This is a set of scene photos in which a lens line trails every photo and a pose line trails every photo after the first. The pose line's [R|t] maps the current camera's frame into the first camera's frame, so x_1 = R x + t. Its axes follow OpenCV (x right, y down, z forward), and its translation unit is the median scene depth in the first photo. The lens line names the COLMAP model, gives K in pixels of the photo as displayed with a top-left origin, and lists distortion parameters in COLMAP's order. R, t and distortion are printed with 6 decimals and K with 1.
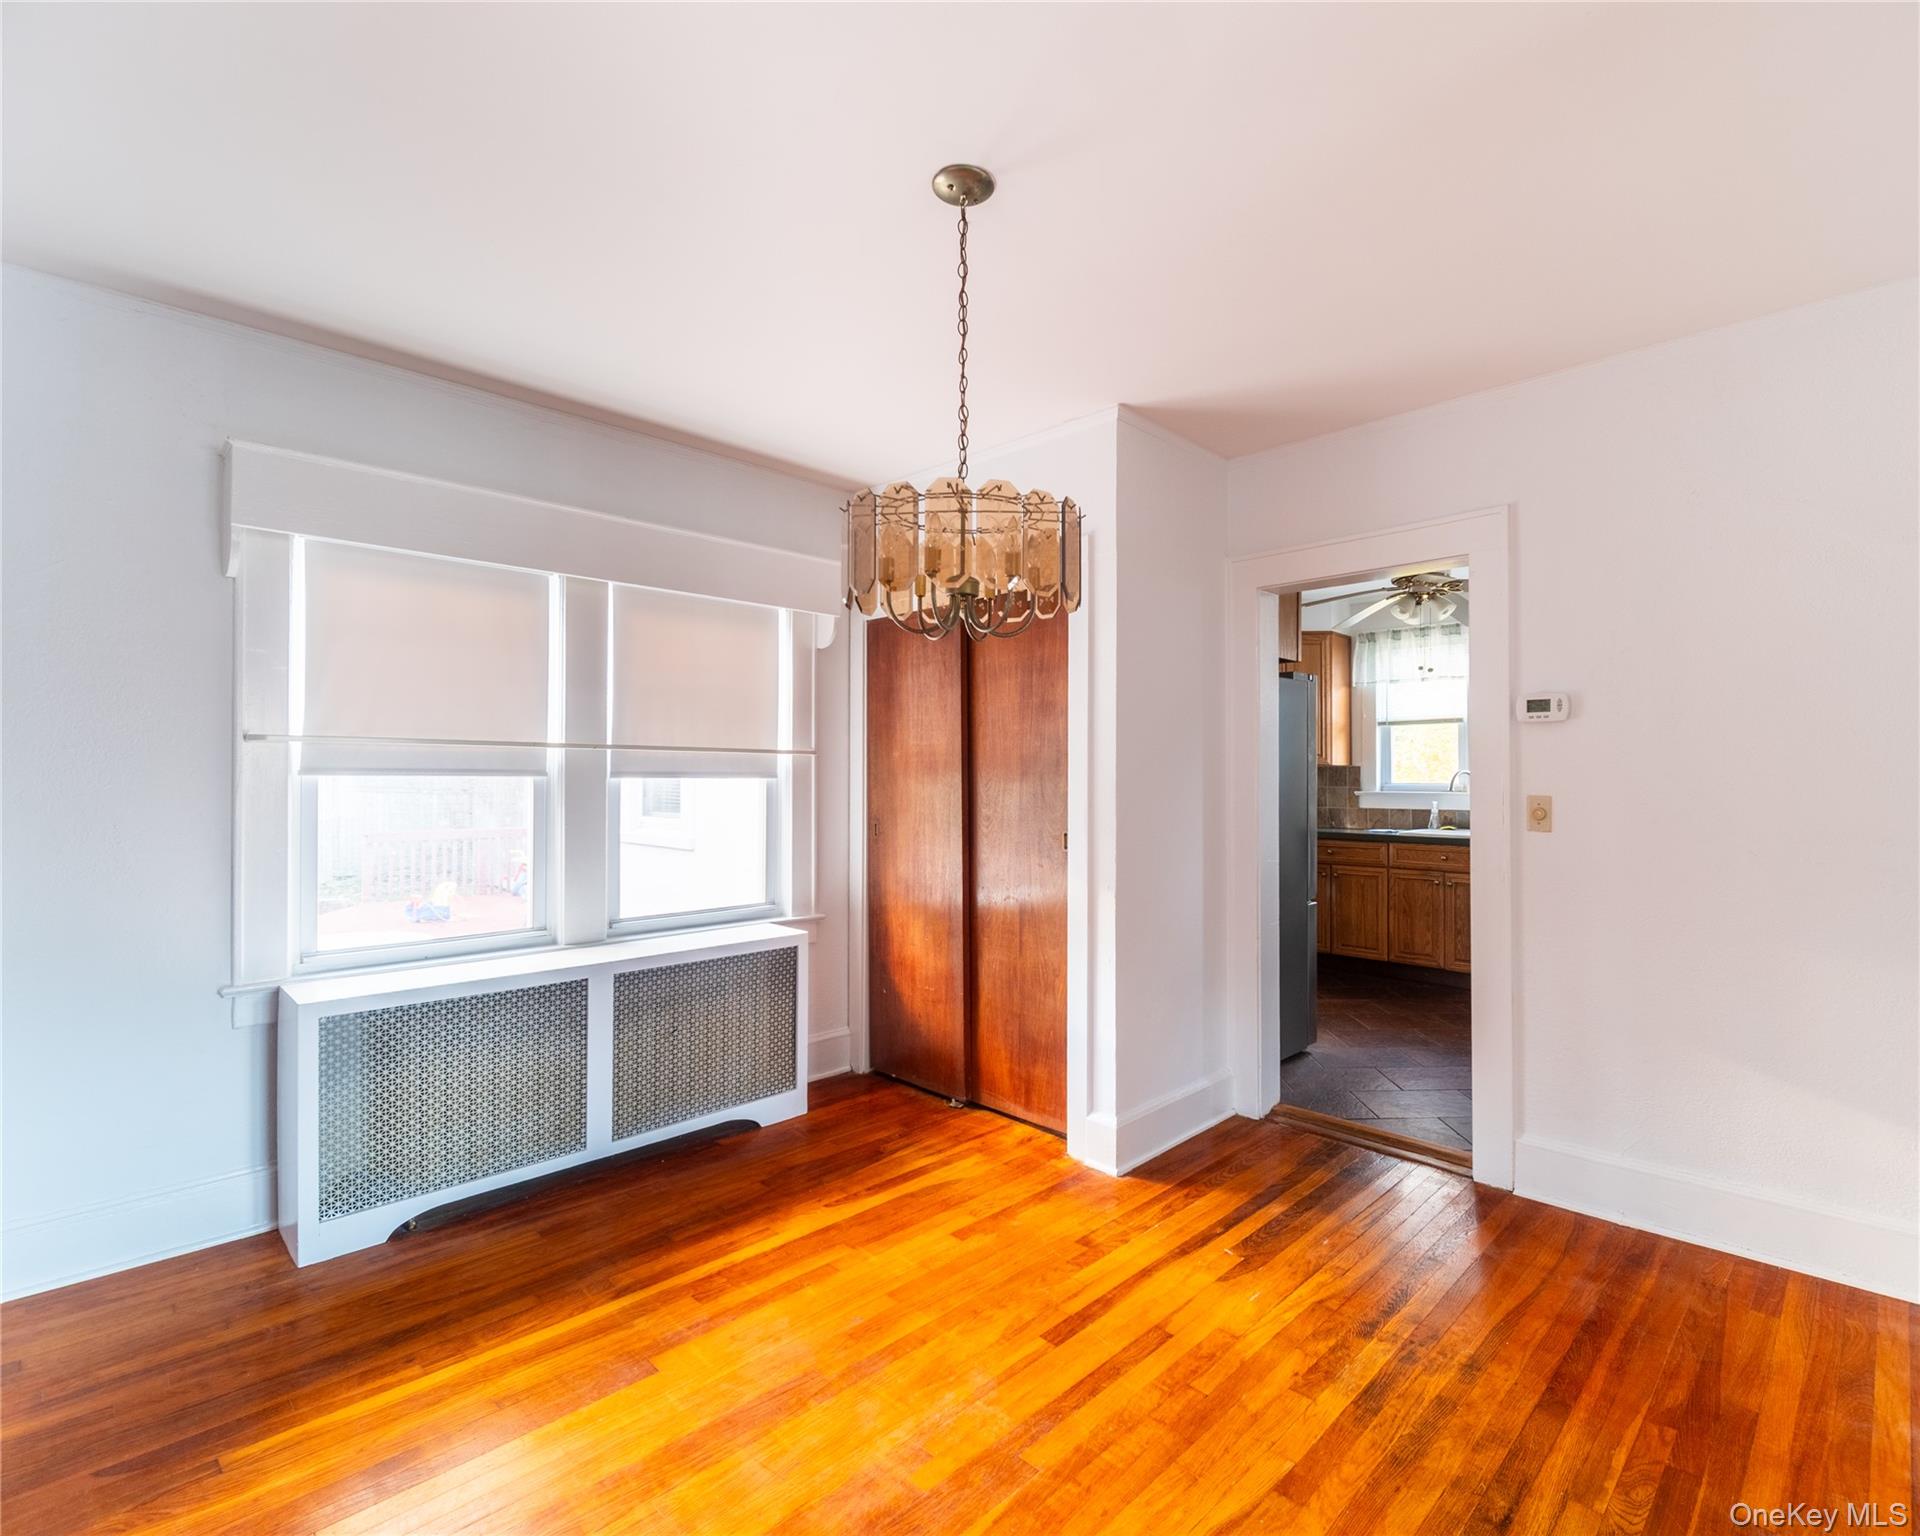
lens RADIAL K [[939.0, 0, 1034.3], [0, 939.0, 772.8], [0, 0, 1]] dist [0.001984, -0.008207]
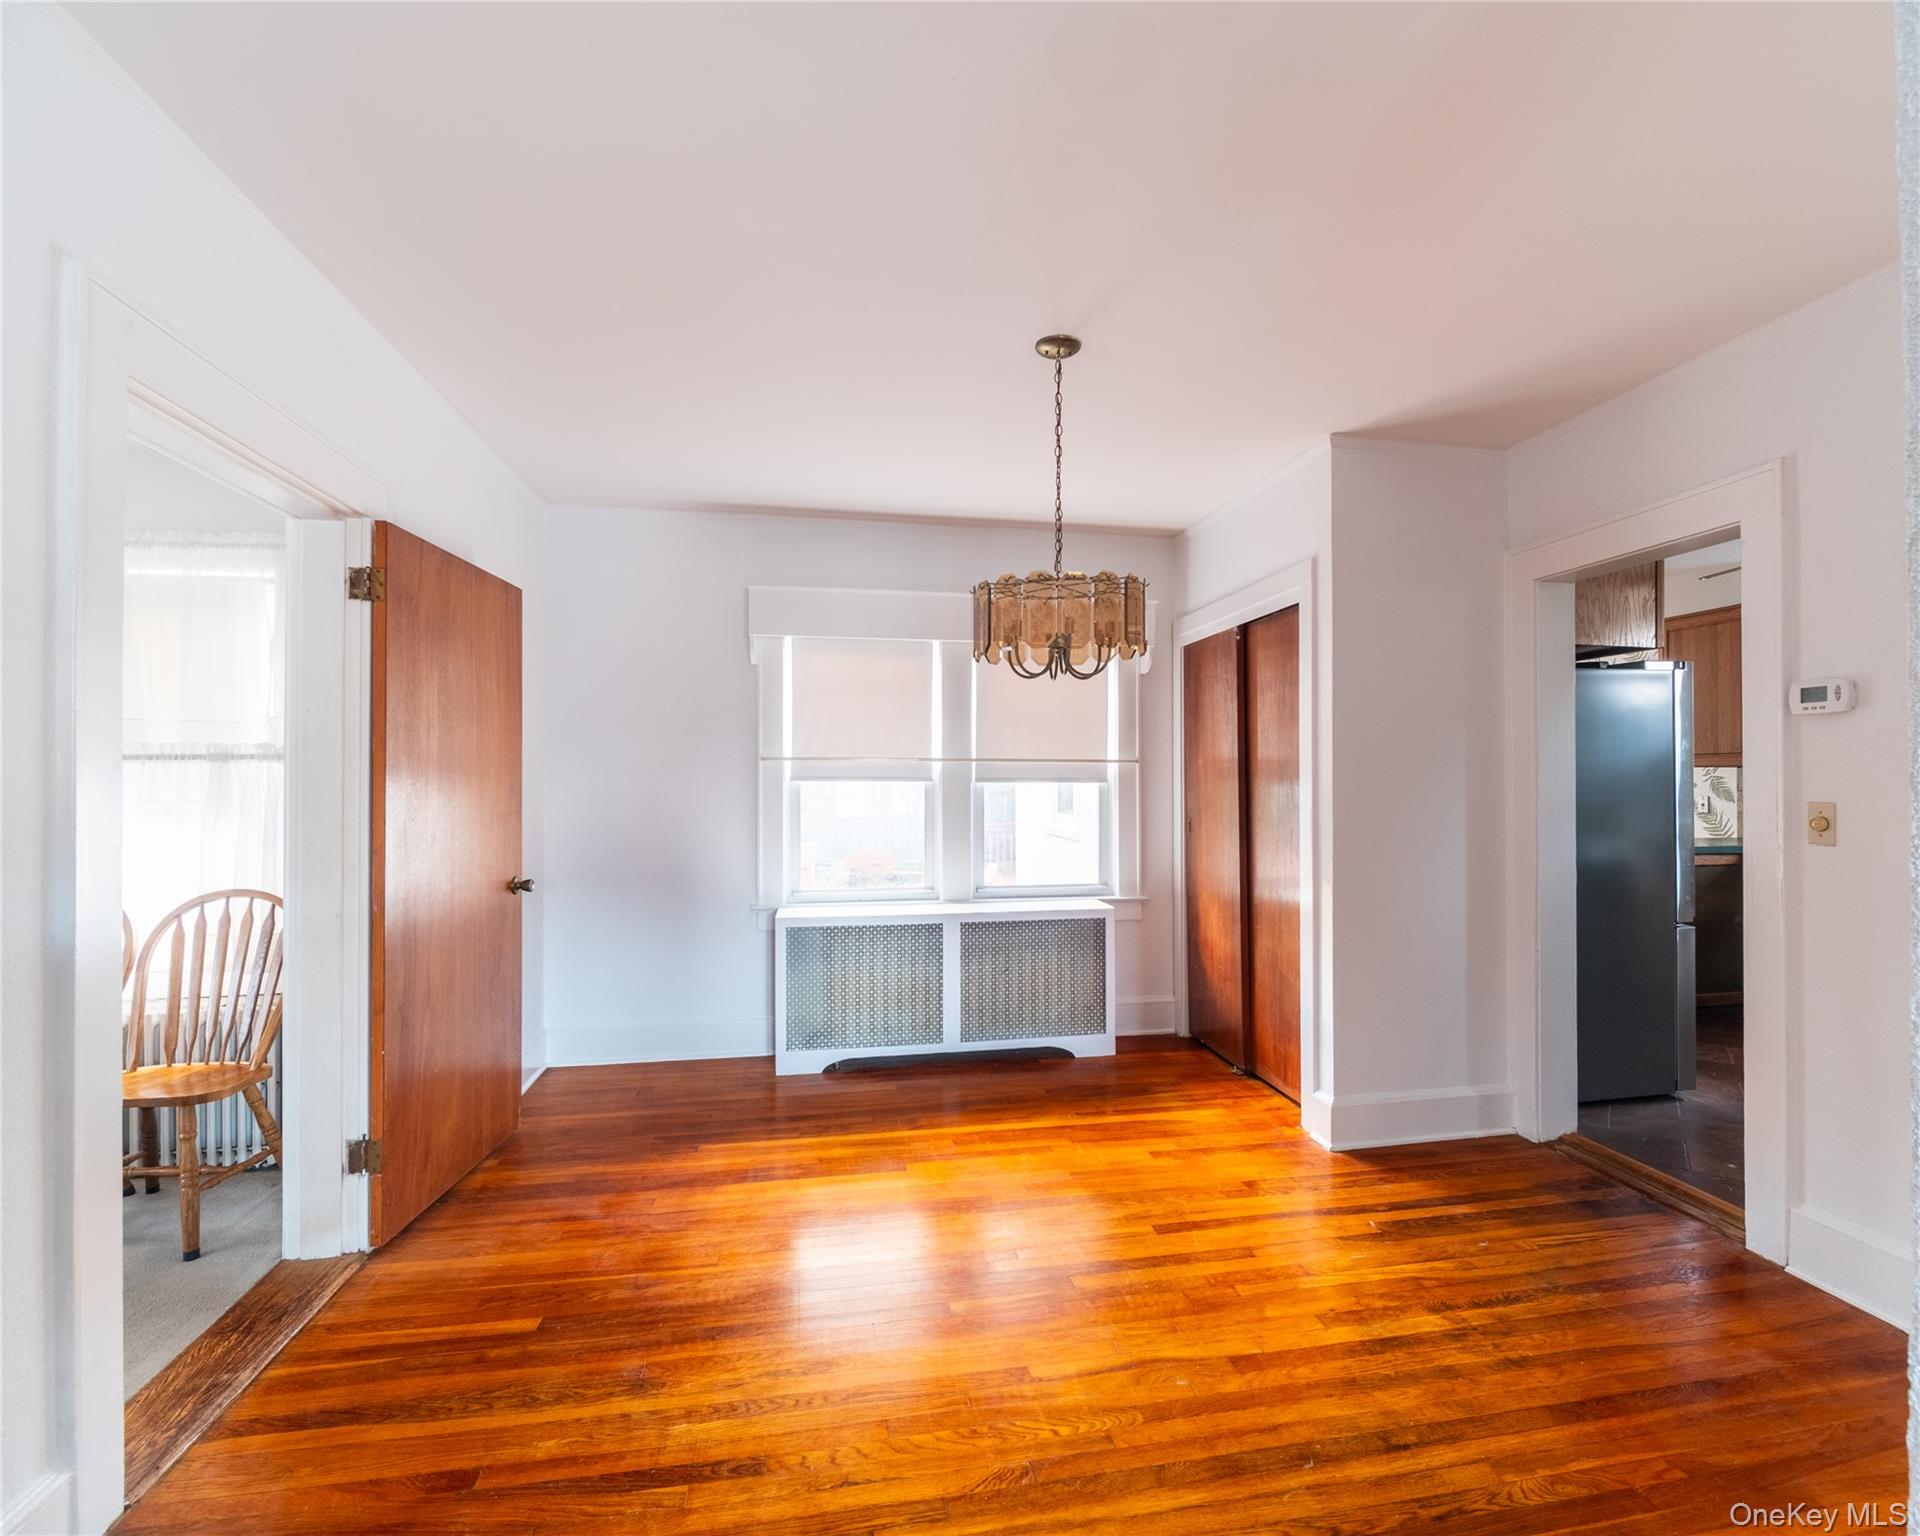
lens RADIAL K [[915.4, 0, 966.0], [0, 915.4, 778.7], [0, 0, 1]] dist [-0.000178, -0.009297]
pose [[0.802969, -0.003935, -0.596008, 0.379311], [0.004643, 0.999989, -0.000347, 0.000341], [0.596003, -0.002489, 0.802978, -0.092953]]
